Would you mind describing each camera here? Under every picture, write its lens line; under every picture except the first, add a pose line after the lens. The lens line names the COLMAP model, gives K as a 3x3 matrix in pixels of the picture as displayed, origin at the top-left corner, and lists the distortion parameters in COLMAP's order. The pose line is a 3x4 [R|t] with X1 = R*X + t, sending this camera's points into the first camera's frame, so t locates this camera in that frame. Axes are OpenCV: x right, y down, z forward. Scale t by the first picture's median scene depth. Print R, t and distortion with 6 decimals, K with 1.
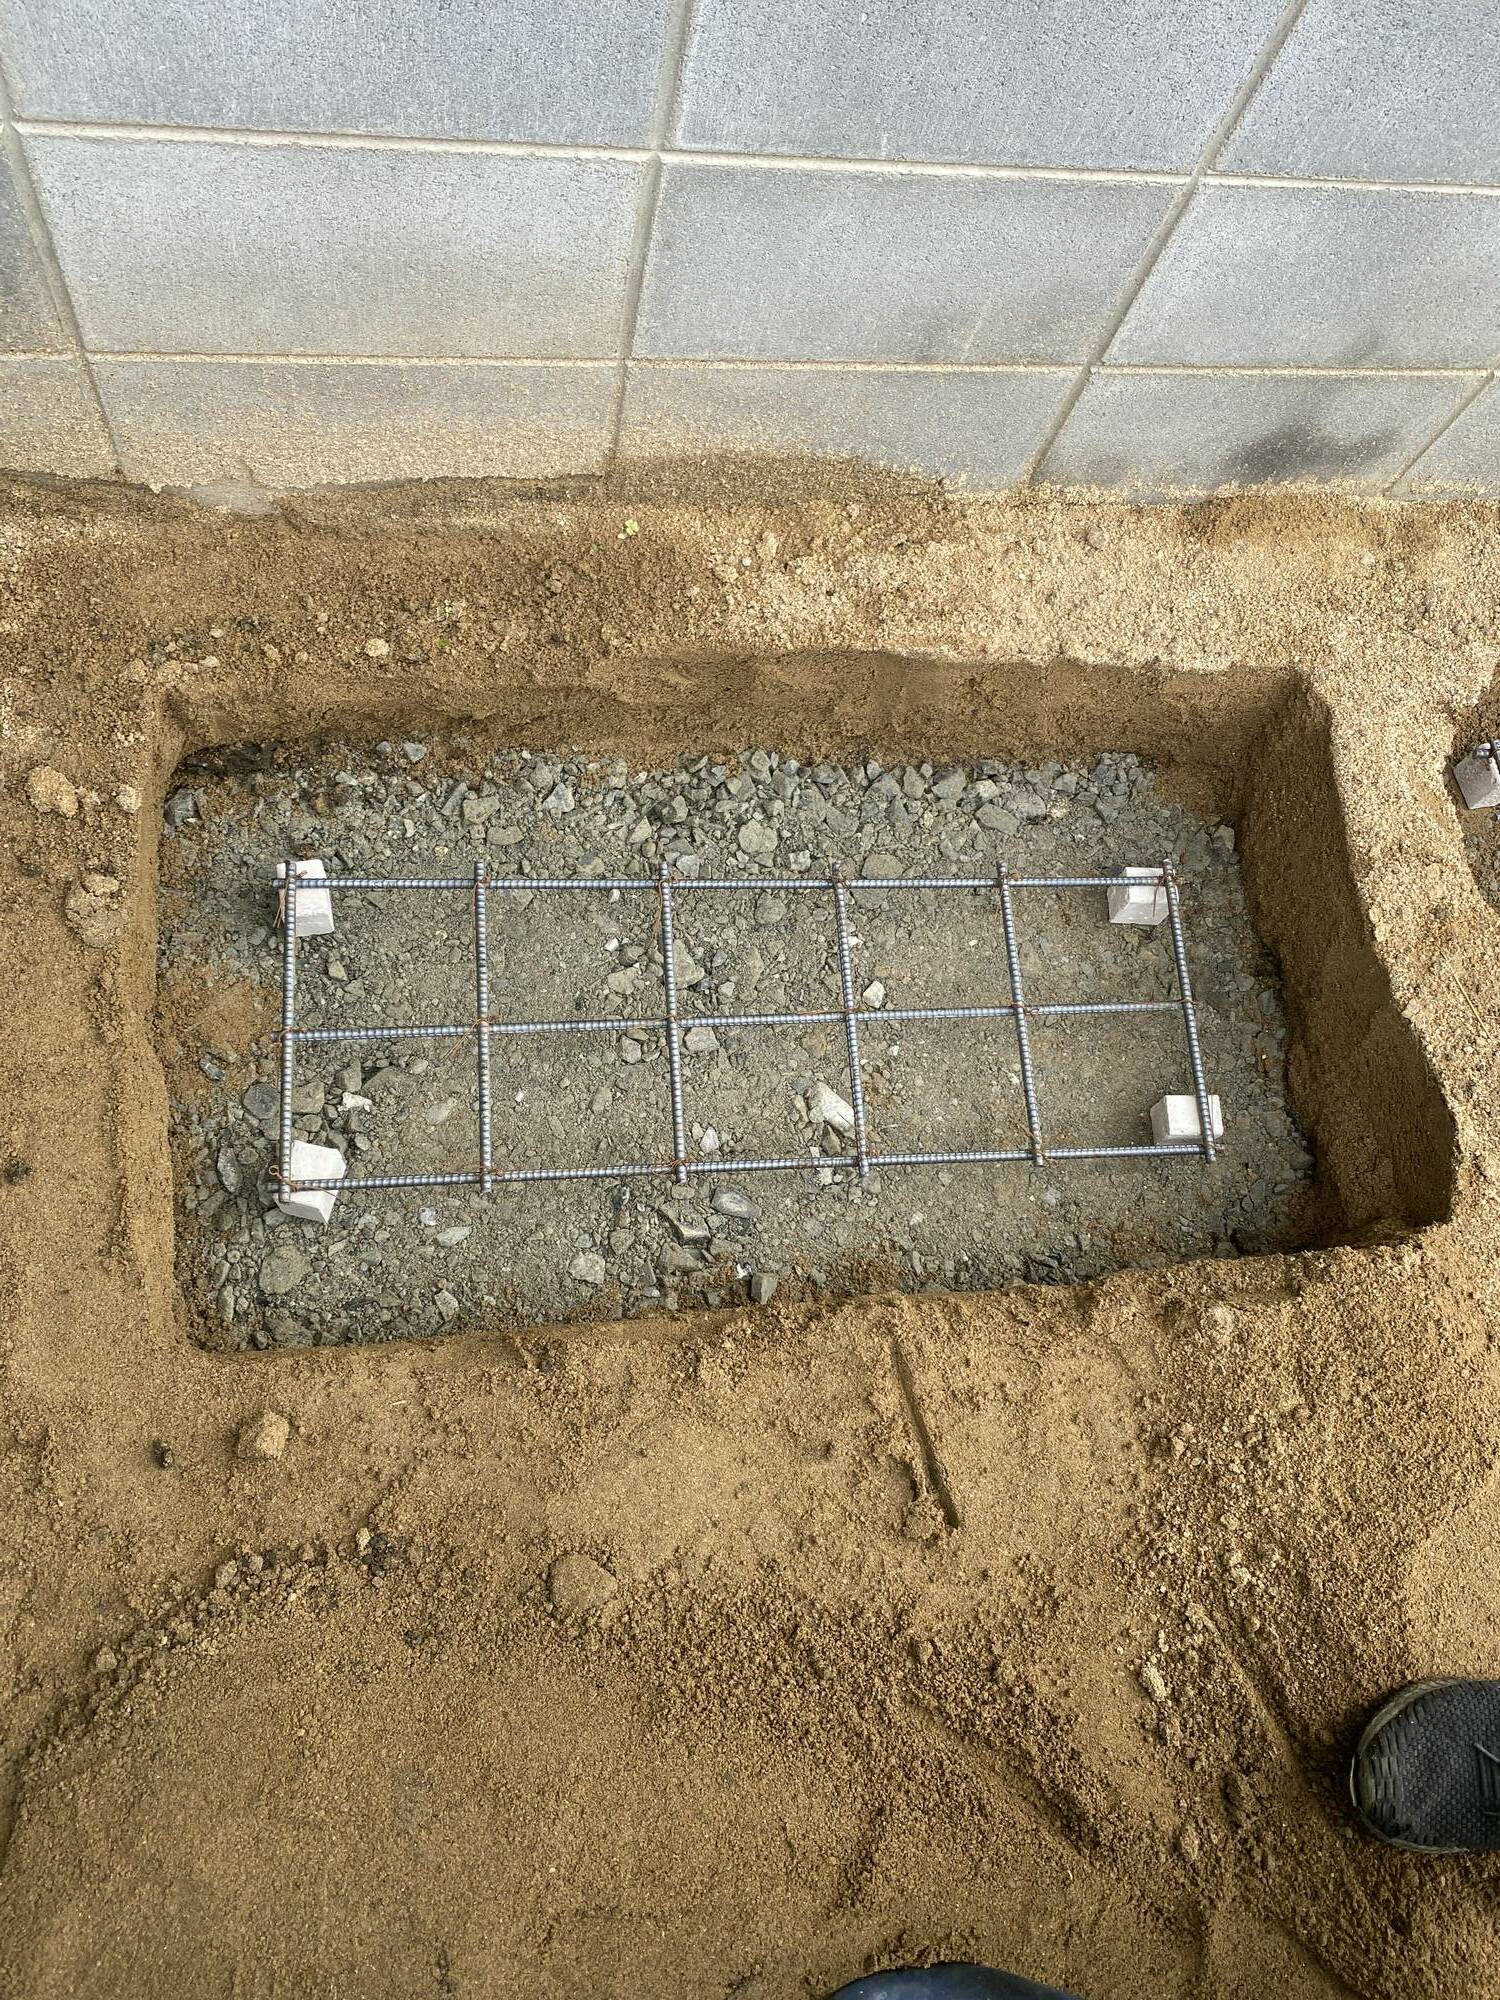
lens RADIAL K [[1583.8, 0, 750.0], [0, 1583.8, 1000.0], [0, 0, 1]] dist [-0.022458, 0.053149]
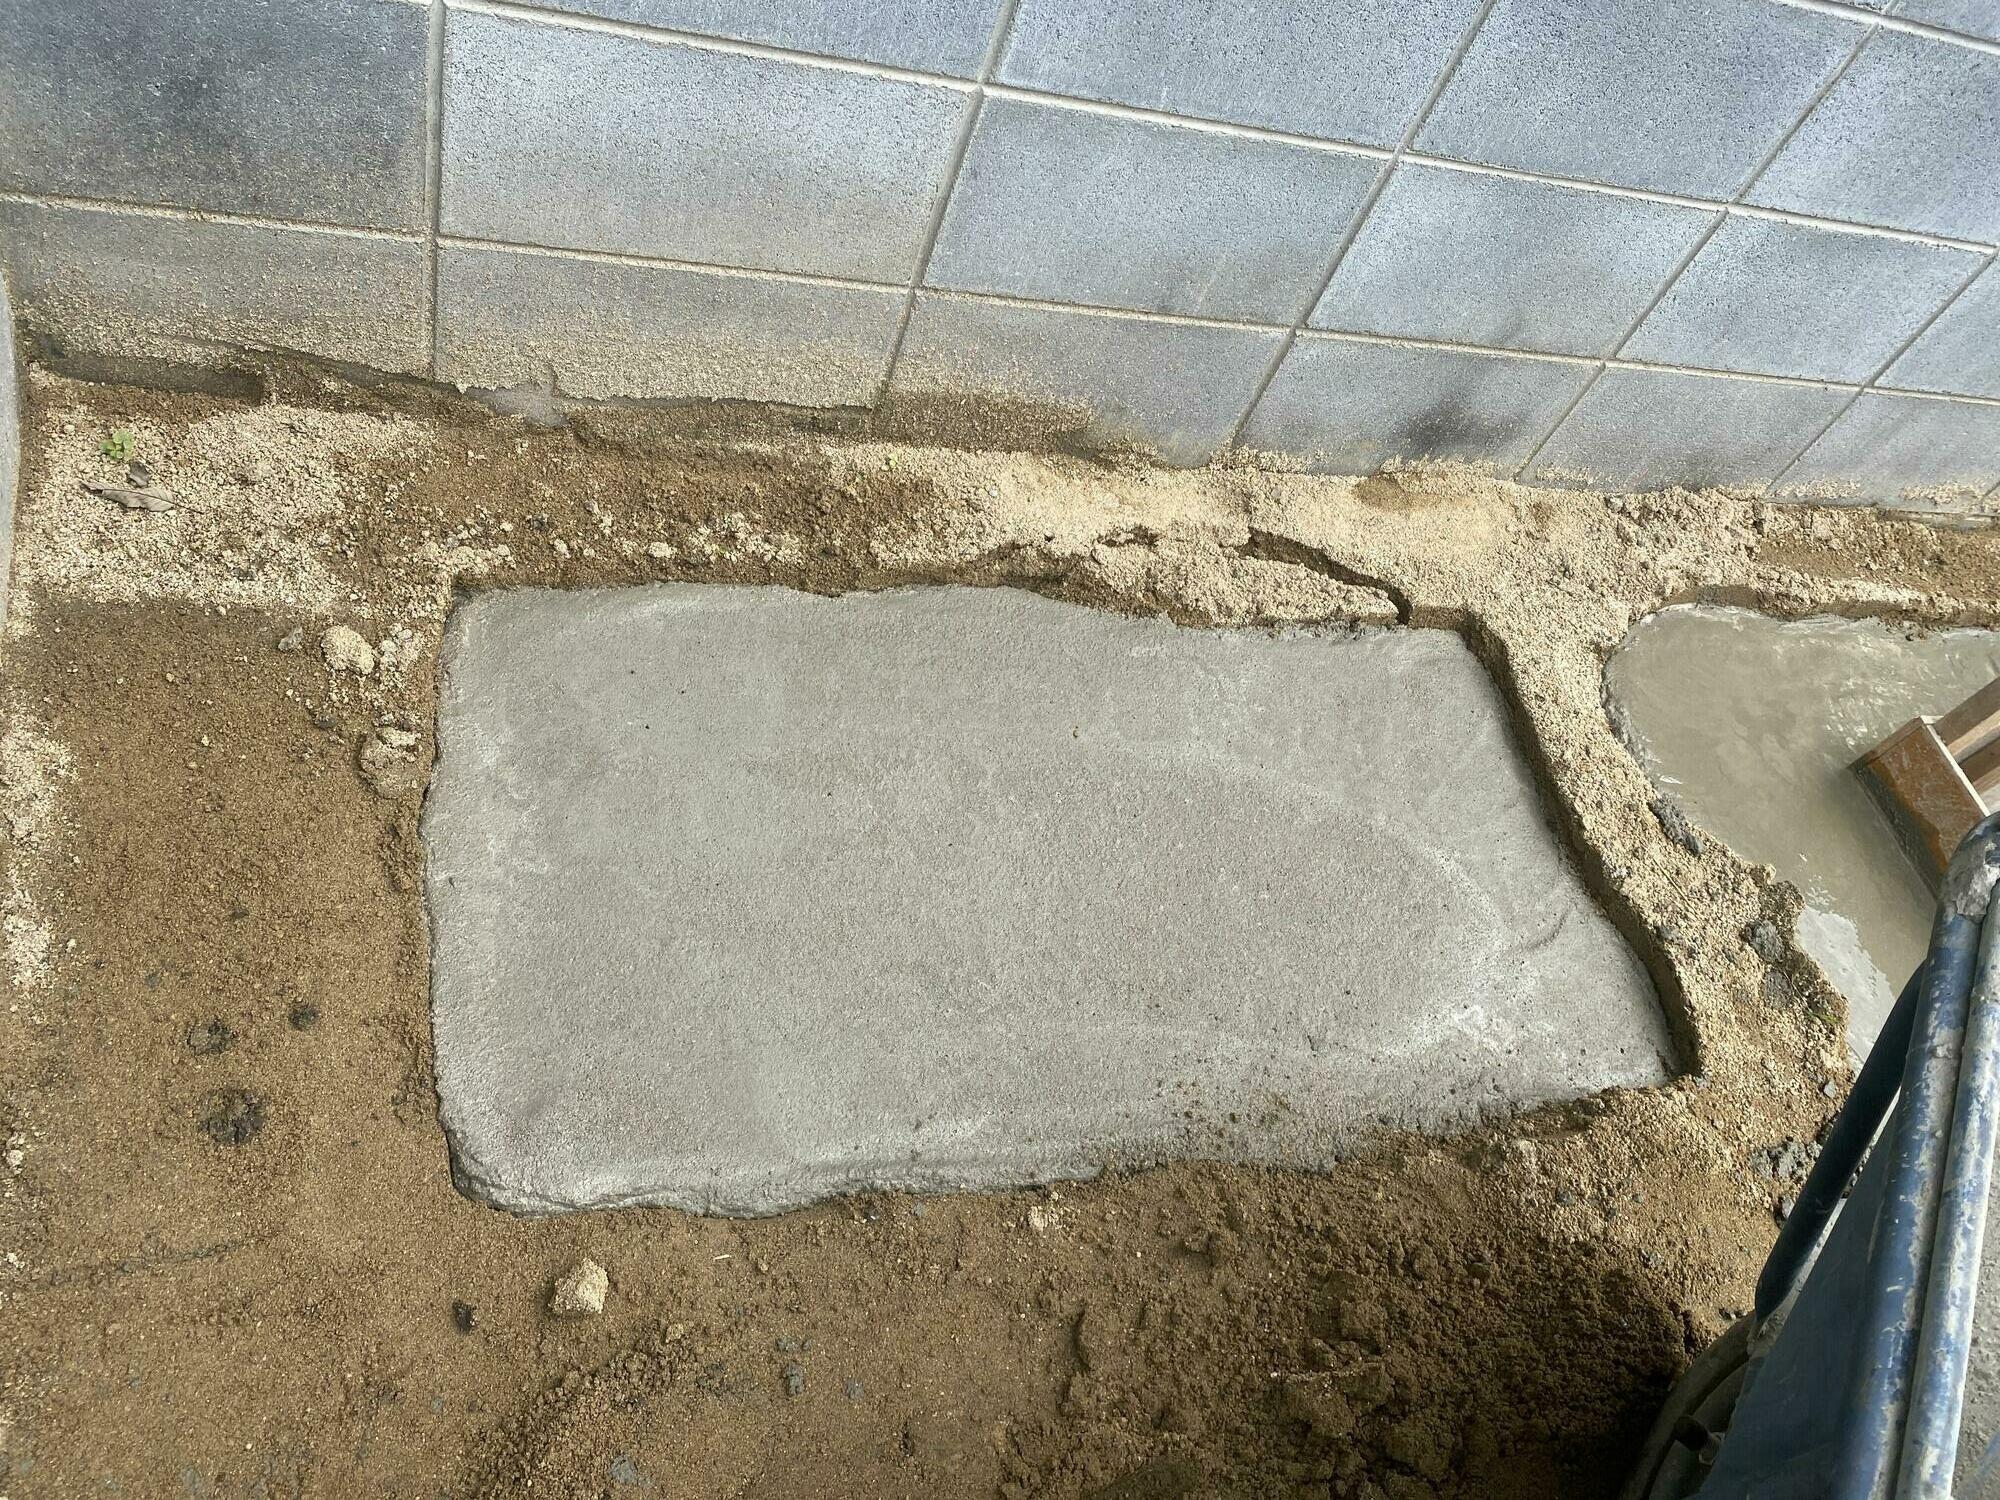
lens RADIAL K [[1584.9, 0, 1007.7], [0, 1584.9, 754.8], [0, 0, 1]] dist [0.021703, -0.012996]
pose [[0.987160, -0.005213, 0.159647, -0.194535], [0.050009, 0.959306, -0.277905, 0.228064], [-0.151702, 0.282320, 0.947250, 0.014797]]
